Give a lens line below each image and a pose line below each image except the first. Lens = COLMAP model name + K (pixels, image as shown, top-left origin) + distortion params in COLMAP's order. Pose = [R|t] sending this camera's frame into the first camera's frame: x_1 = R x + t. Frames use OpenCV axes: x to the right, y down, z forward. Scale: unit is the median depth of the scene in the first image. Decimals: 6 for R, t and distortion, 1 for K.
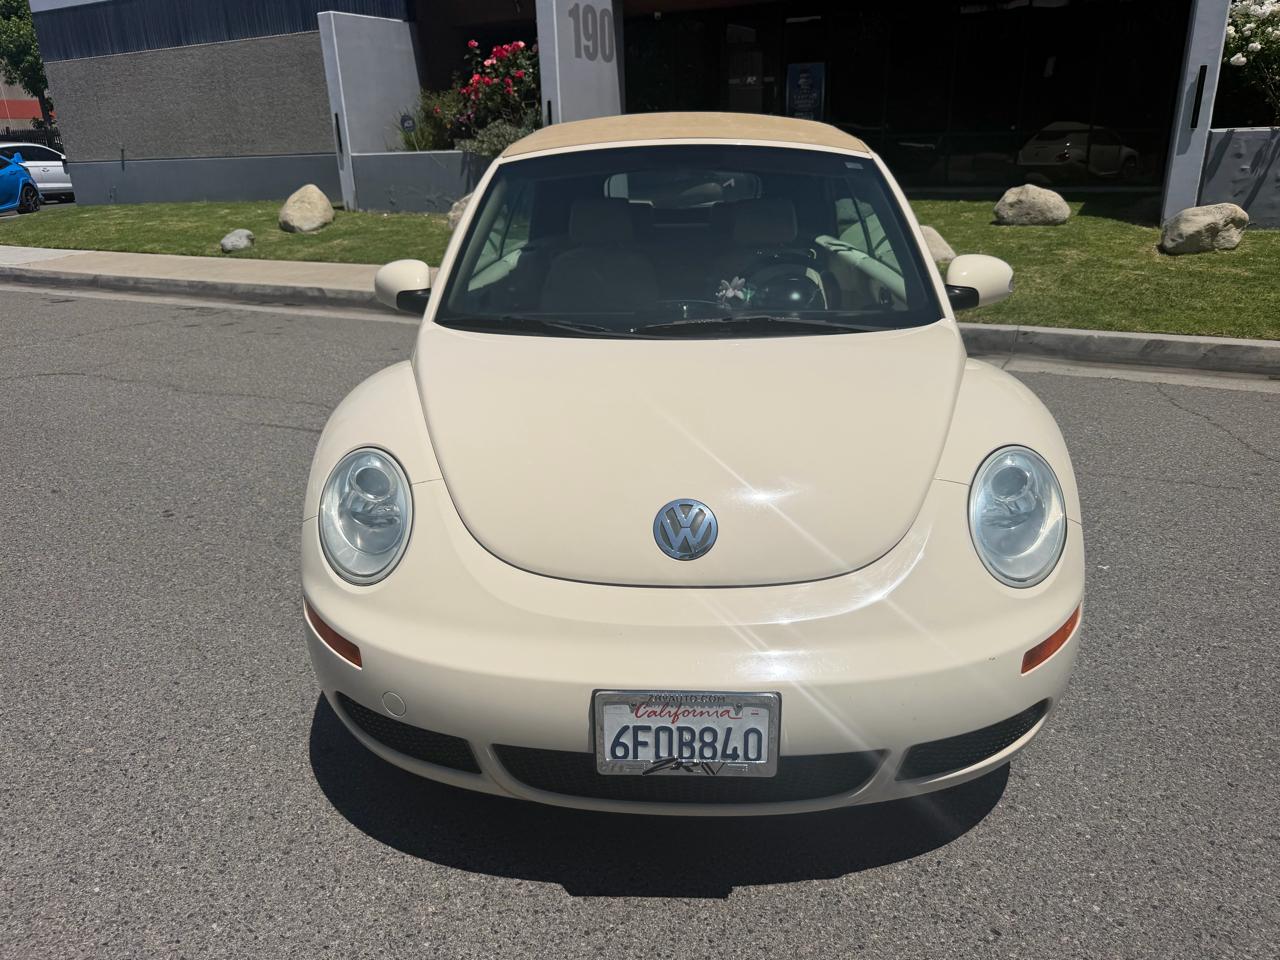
lens RADIAL K [[915.9, 0, 646.2], [0, 915.9, 481.8], [0, 0, 1]] dist [0.019238, -0.028215]
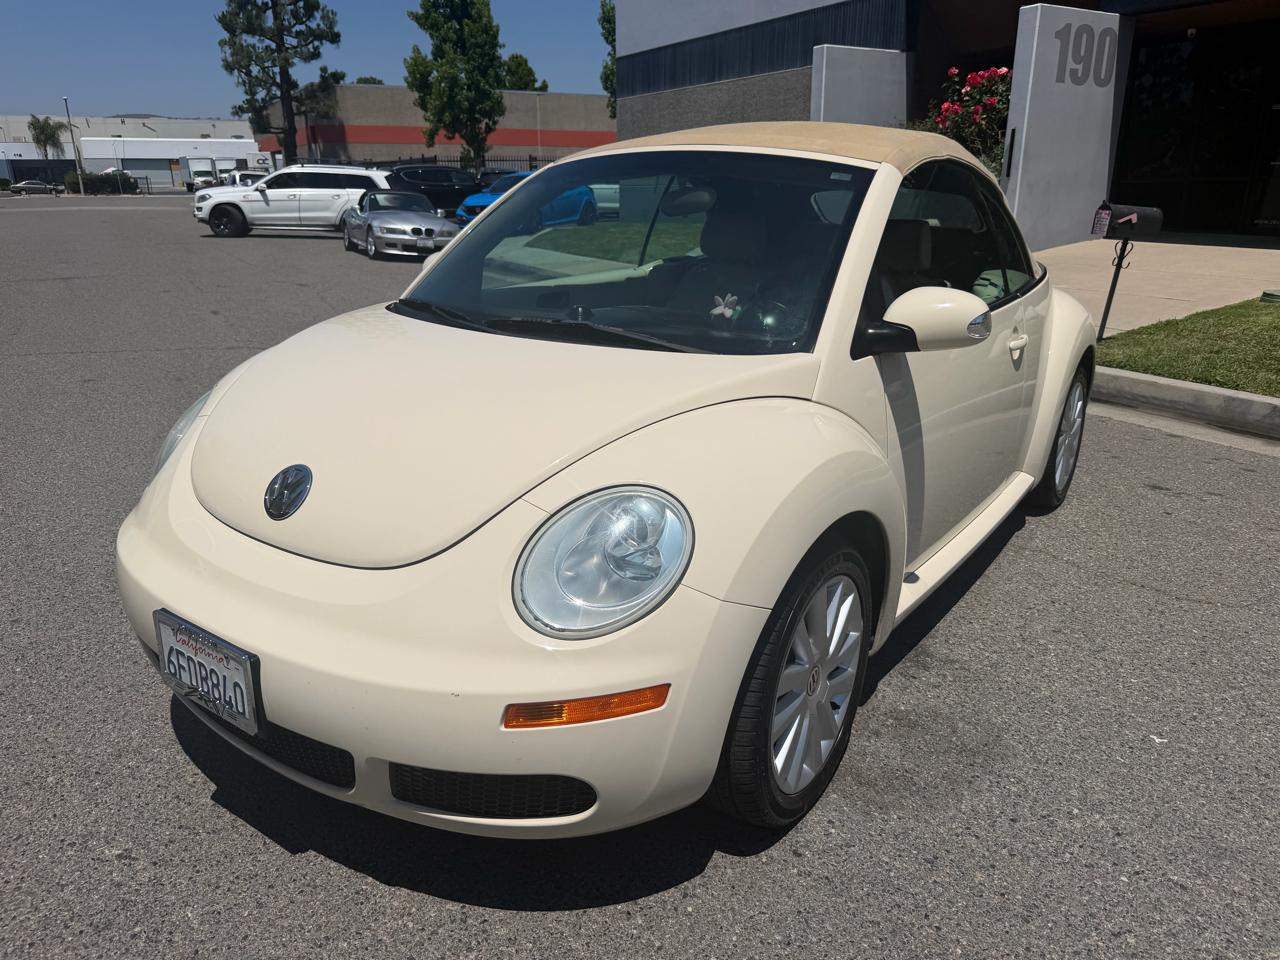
lens RADIAL K [[925.2, 0, 634.4], [0, 925.2, 481.9], [0, 0, 1]] dist [-0.010278, -0.001801]
pose [[0.833763, 0.195363, -0.516404, 0.117839], [-0.212340, 0.976831, 0.026714, -0.009197], [0.509658, 0.087381, 0.855928, 0.036343]]
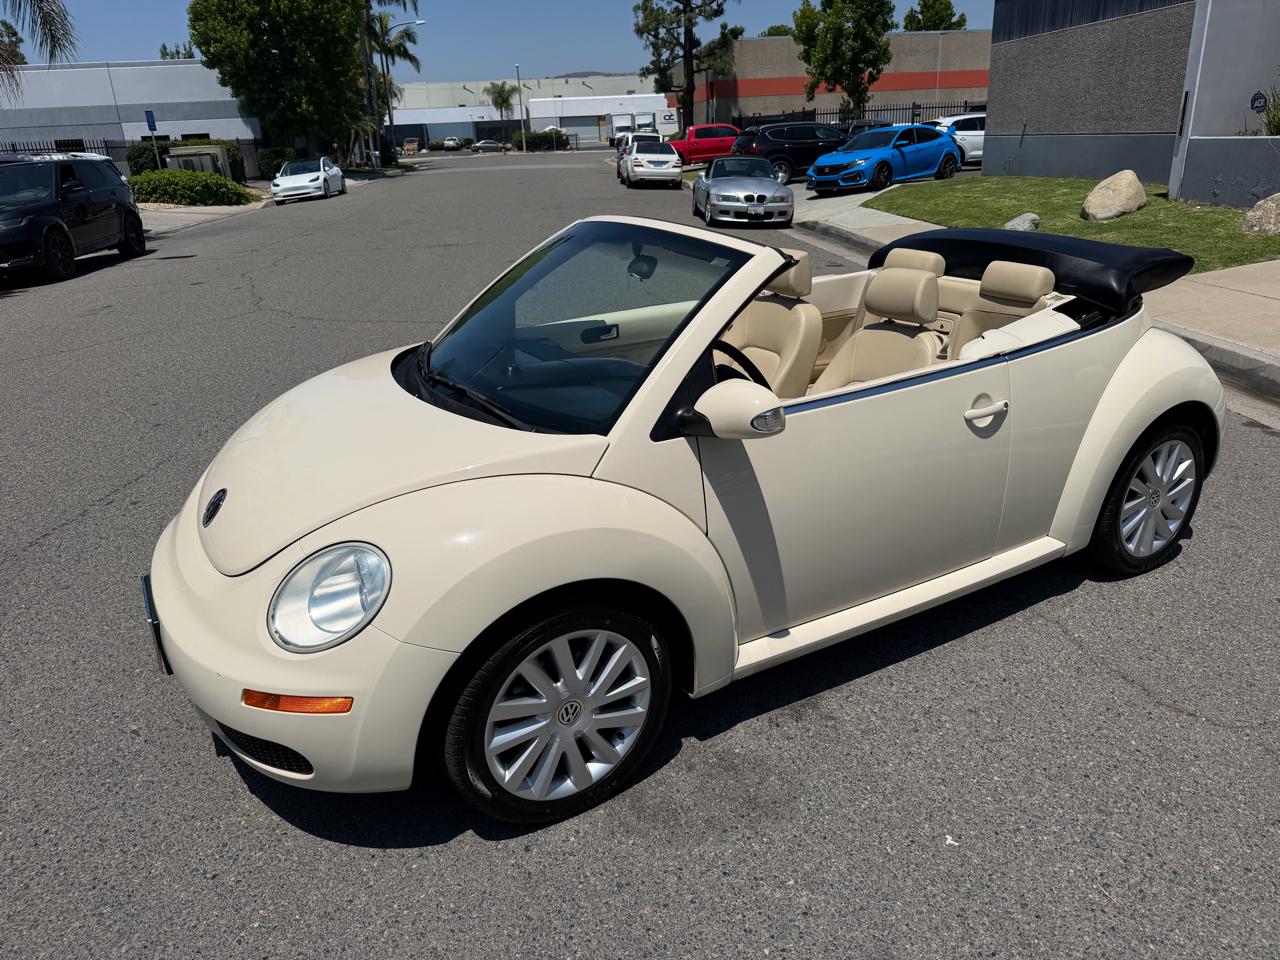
lens RADIAL K [[915.9, 0, 646.2], [0, 915.9, 481.8], [0, 0, 1]] dist [0.019238, -0.028215]
pose [[0.544388, 0.304517, -0.781608, 0.211426], [-0.269657, 0.945852, 0.180691, -0.062283], [0.794309, 0.112400, 0.597025, 0.087679]]
